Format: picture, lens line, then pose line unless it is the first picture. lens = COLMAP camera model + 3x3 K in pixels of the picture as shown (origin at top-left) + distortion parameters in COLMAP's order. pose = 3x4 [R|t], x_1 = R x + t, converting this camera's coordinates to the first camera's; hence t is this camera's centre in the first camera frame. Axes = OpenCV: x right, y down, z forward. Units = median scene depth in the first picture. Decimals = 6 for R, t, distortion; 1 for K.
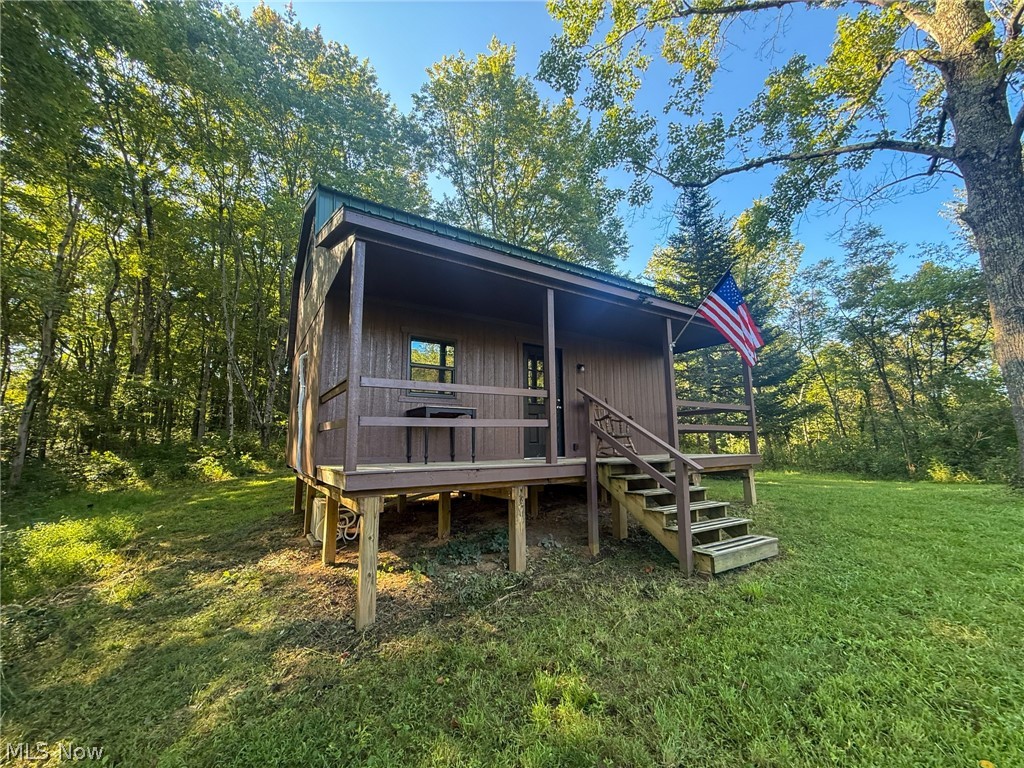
lens RADIAL K [[405.7, 0, 512.0], [0, 405.7, 384.0], [0, 0, 1]] dist [-0.000212, -0.000093]
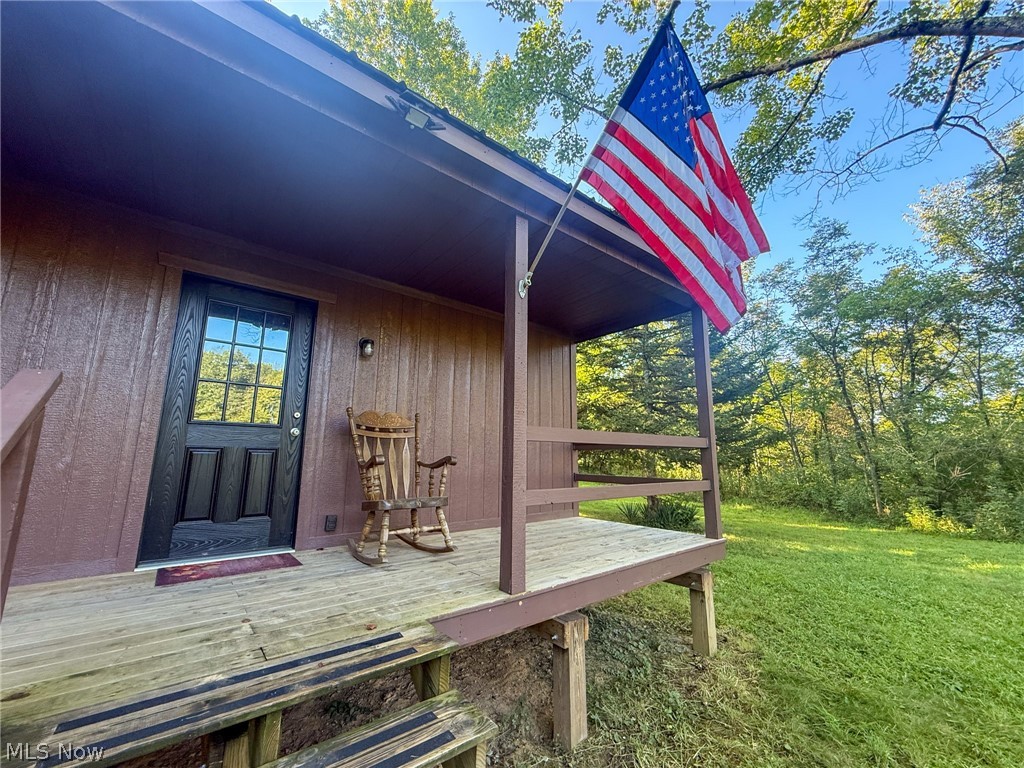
lens RADIAL K [[405.7, 0, 512.0], [0, 405.7, 384.0], [0, 0, 1]] dist [-0.000212, -0.000093]
pose [[0.993910, 0.039560, 0.102848, 0.146953], [-0.036743, 0.998900, -0.029148, 0.005418], [-0.103888, 0.025192, 0.994270, 0.263638]]
